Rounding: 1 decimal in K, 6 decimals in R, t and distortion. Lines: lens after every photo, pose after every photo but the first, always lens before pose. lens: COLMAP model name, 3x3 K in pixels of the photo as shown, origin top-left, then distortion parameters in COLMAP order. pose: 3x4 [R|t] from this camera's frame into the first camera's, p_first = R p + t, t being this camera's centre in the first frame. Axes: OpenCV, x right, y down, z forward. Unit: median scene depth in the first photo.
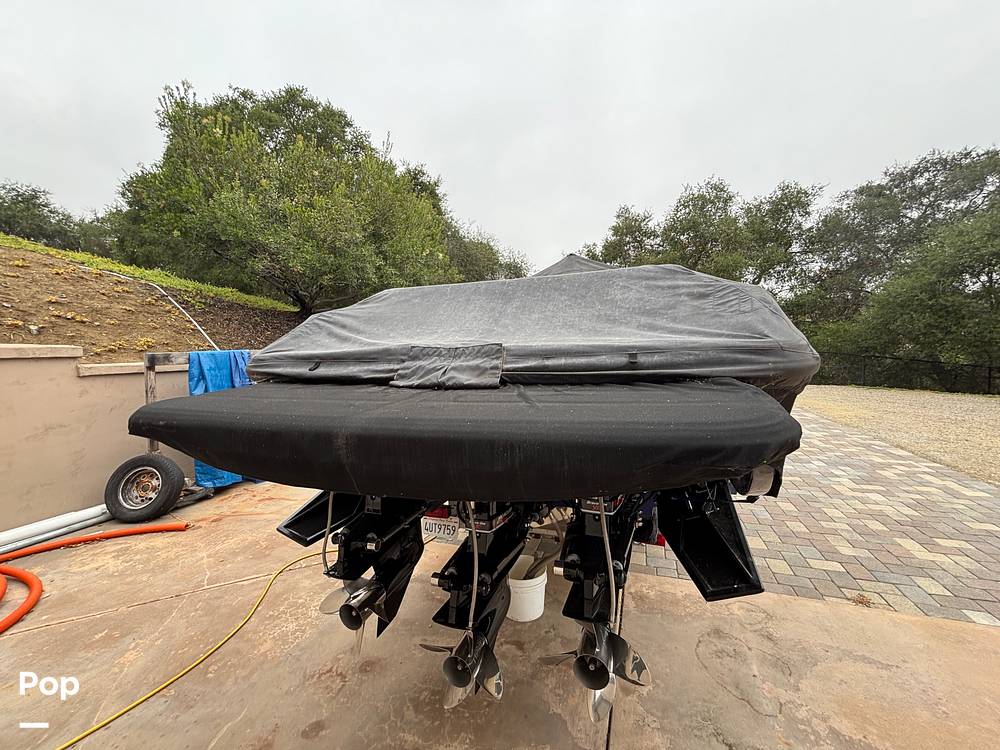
lens RADIAL K [[402.6, 0, 497.7], [0, 402.6, 370.6], [0, 0, 1]] dist [0.002140, -0.000364]
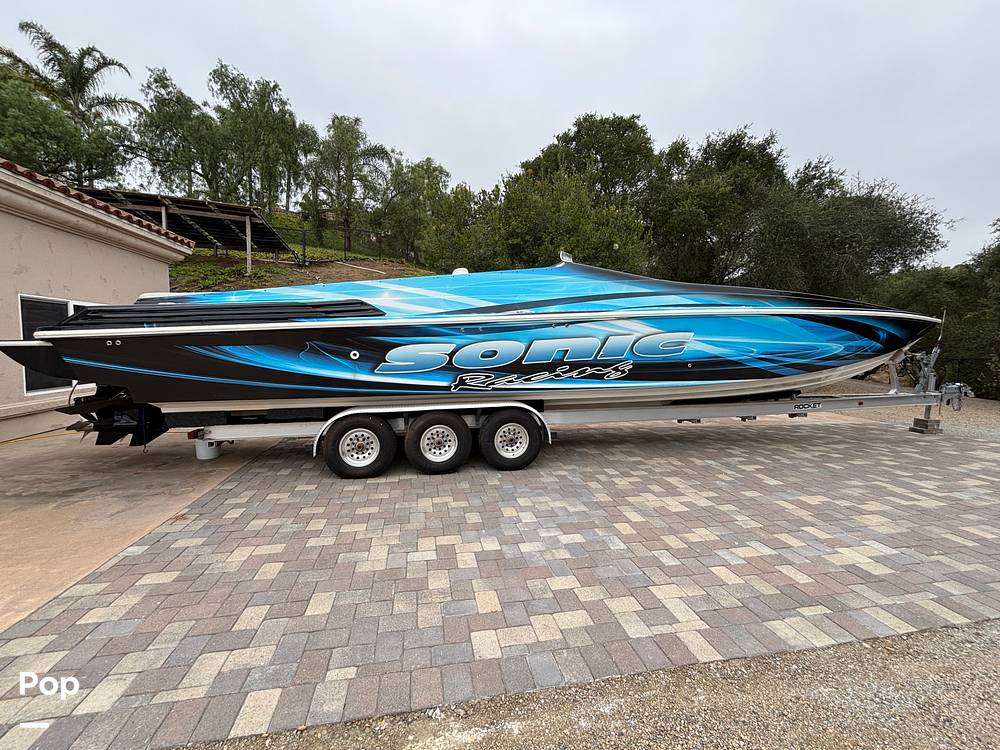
lens RADIAL K [[402.6, 0, 497.8], [0, 402.6, 371.4], [0, 0, 1]] dist [0.002140, -0.000364]
pose [[0.511980, 0.102719, -0.852834, 1.441628], [-0.088332, 0.993857, 0.066676, -0.064963], [0.854444, 0.041196, 0.517908, 0.666330]]
